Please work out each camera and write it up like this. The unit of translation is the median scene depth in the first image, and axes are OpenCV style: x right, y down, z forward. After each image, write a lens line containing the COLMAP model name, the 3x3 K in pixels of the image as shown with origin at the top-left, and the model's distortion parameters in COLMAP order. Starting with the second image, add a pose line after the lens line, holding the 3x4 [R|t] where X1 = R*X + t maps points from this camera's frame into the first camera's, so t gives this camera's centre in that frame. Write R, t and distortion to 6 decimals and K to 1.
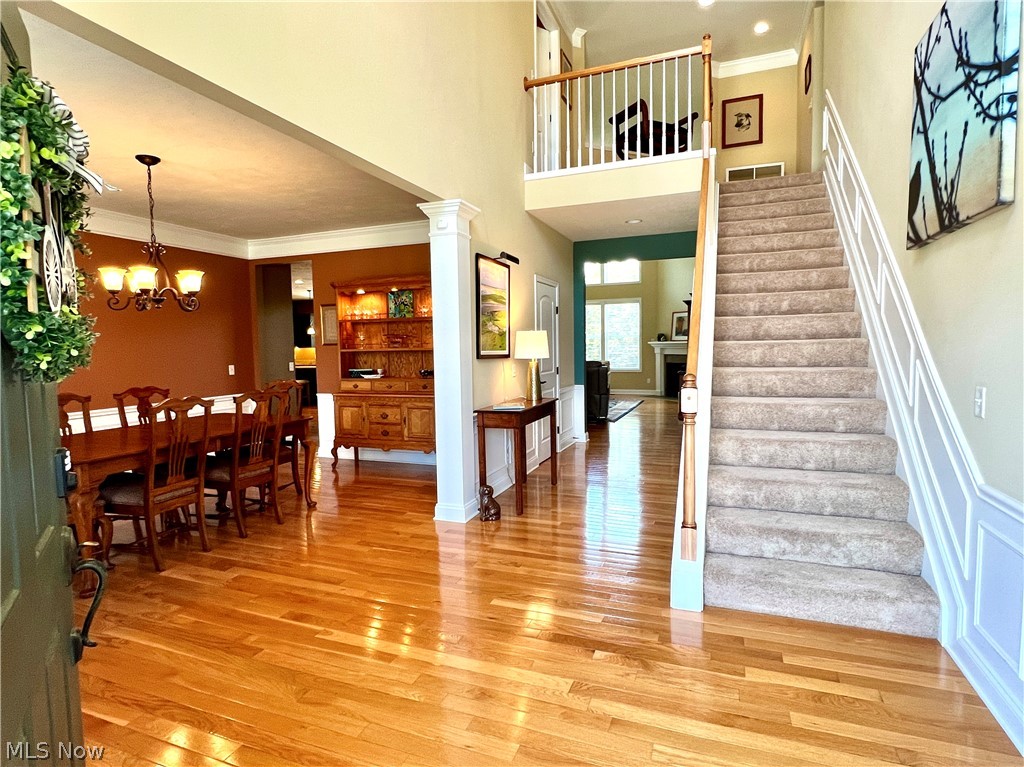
lens RADIAL K [[548.6, 0, 512.0], [0, 548.6, 383.5], [0, 0, 1]] dist [0.002446, -0.000360]
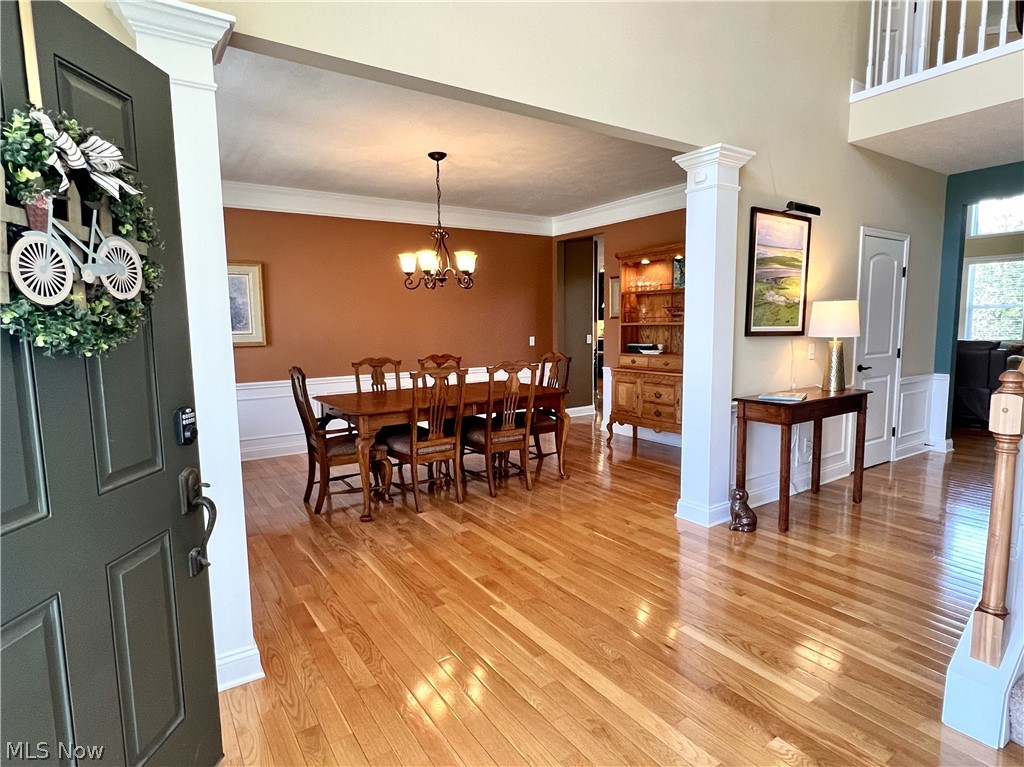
lens RADIAL K [[562.3, 0, 512.0], [0, 562.3, 383.5], [0, 0, 1]] dist [0.002036, -0.000089]
pose [[0.818749, 0.069727, -0.569901, 0.139550], [-0.041918, 0.997209, 0.061787, -0.011795], [0.572619, -0.026699, 0.819387, 0.099712]]
